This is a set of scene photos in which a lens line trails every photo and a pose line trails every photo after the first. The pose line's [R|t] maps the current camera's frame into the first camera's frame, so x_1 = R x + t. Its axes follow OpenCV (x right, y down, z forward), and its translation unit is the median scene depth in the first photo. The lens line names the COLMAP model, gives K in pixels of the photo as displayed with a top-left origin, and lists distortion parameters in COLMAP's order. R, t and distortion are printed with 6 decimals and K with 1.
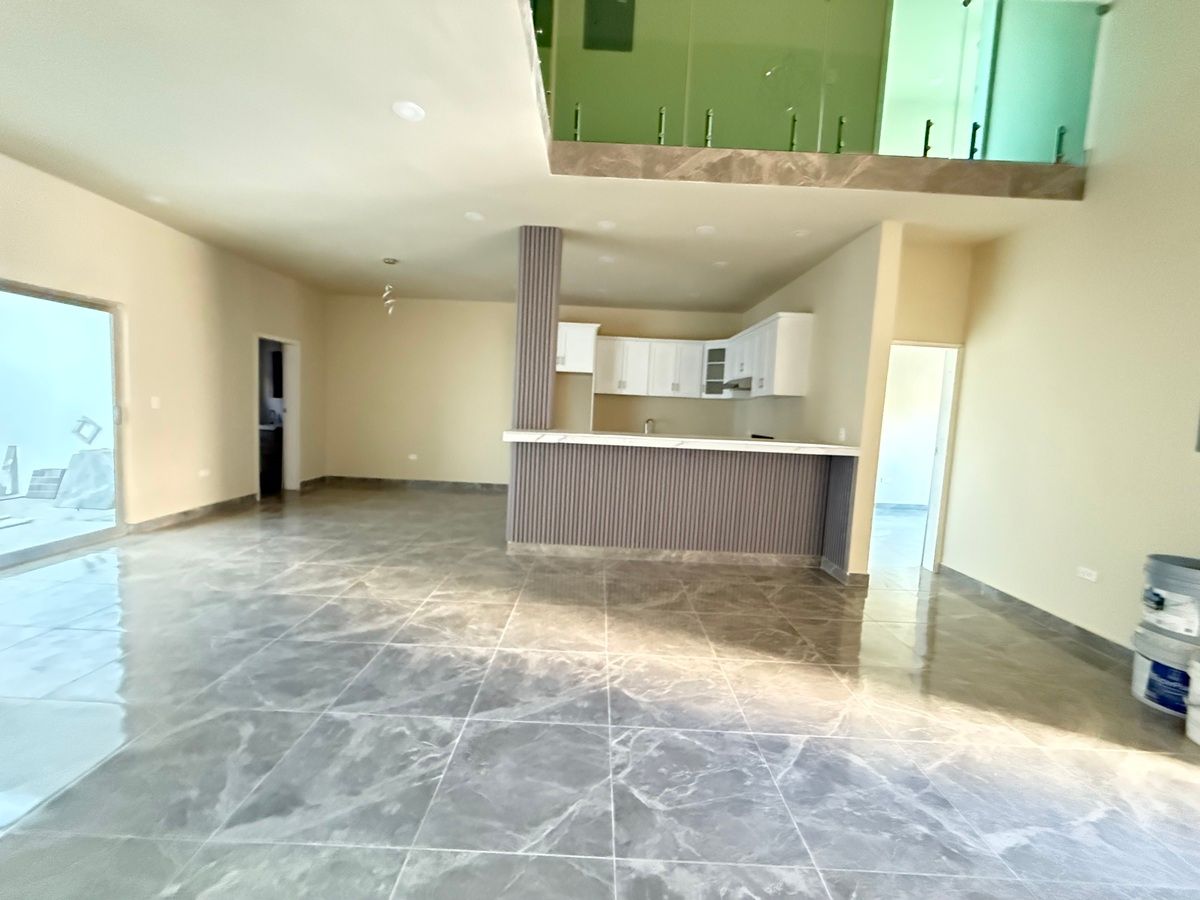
lens RADIAL K [[480.8, 0, 598.9], [0, 480.8, 451.8], [0, 0, 1]] dist [-0.002885, 0.000633]
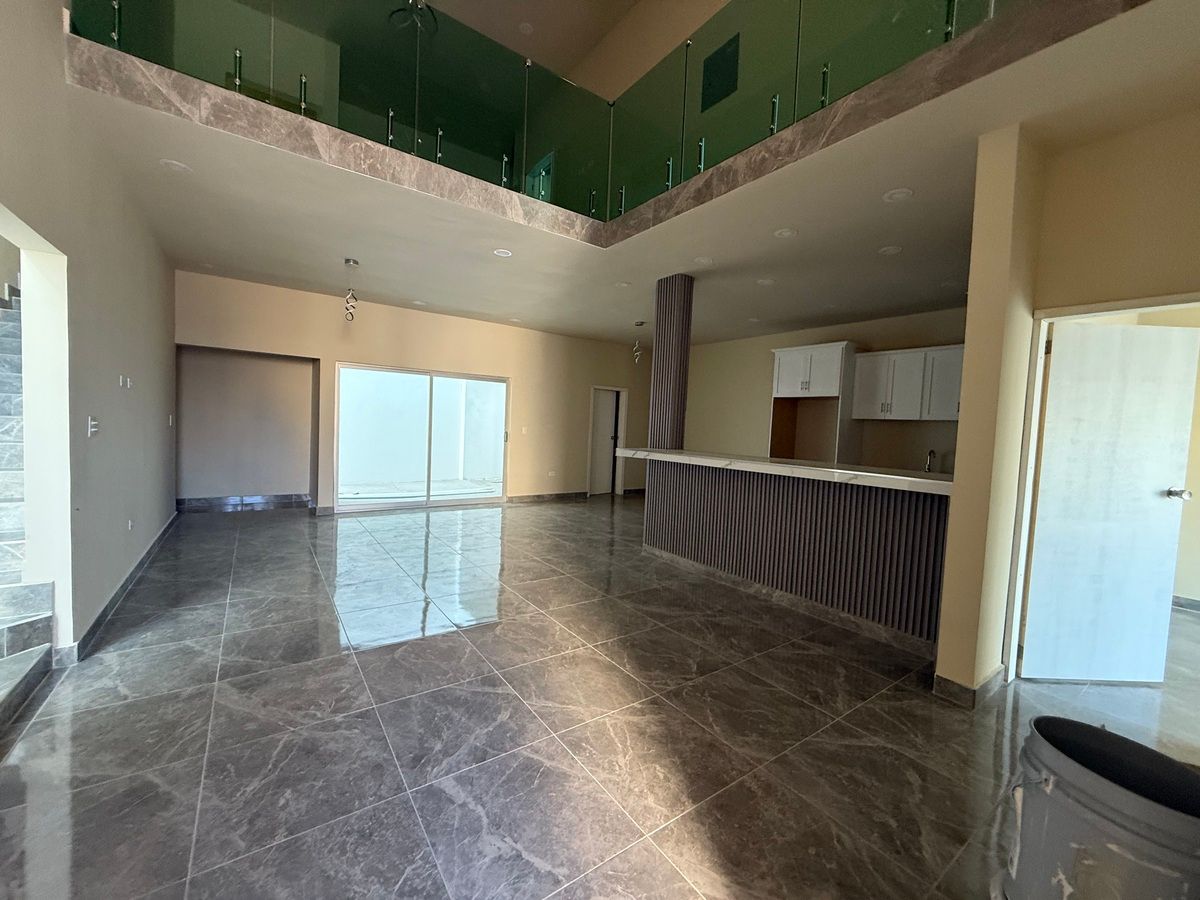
lens RADIAL K [[480.8, 0, 597.1], [0, 480.8, 451.3], [0, 0, 1]] dist [-0.002885, 0.000633]
pose [[0.581616, 0.023643, -0.813120, 0.809557], [-0.088677, 0.995463, -0.034484, 0.014540], [0.808615, 0.092162, 0.581074, 0.230481]]
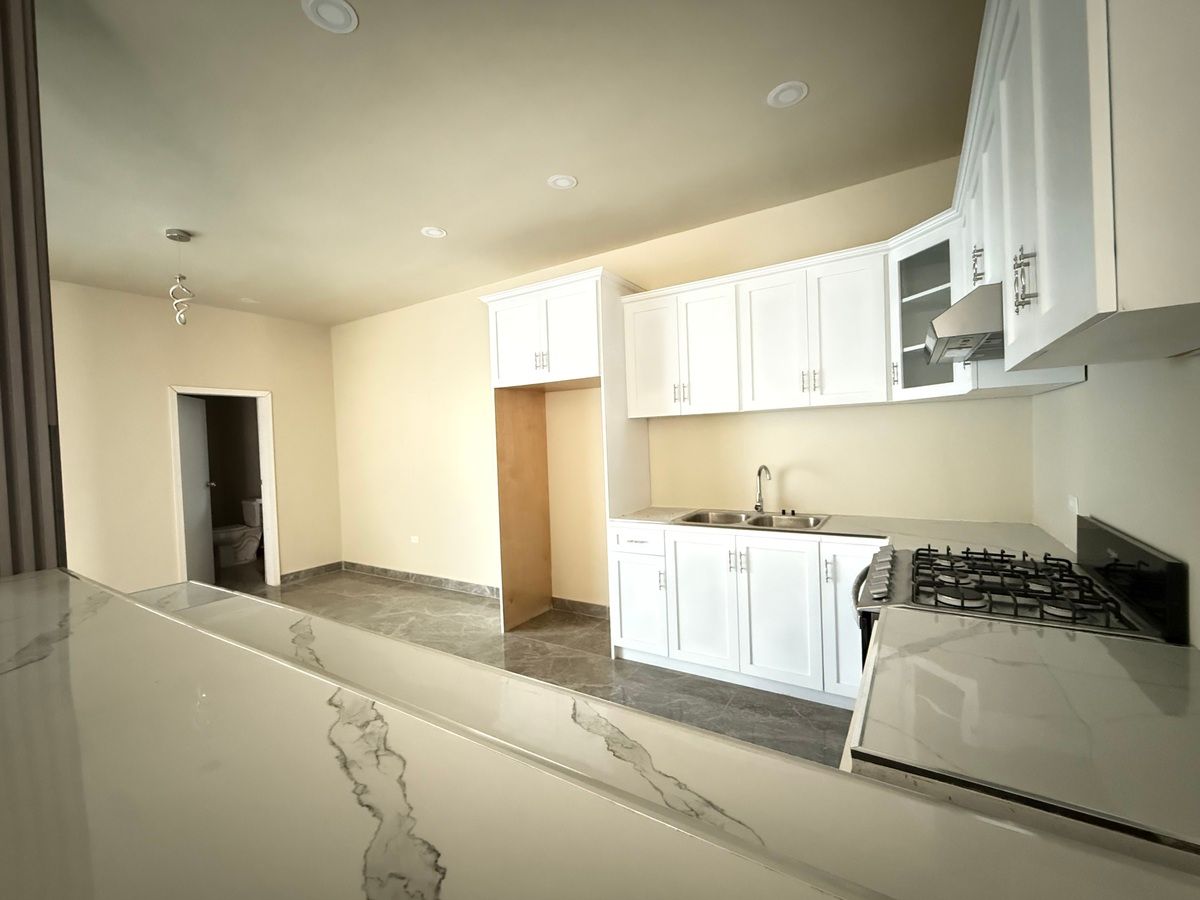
lens RADIAL K [[480.8, 0, 609.5], [0, 480.8, 451.8], [0, 0, 1]] dist [-0.002885, 0.000633]
pose [[0.858316, -0.067927, -0.508606, 0.397382], [0.033559, 0.996508, -0.076455, -0.101585], [0.512023, 0.048554, 0.857598, 1.101420]]
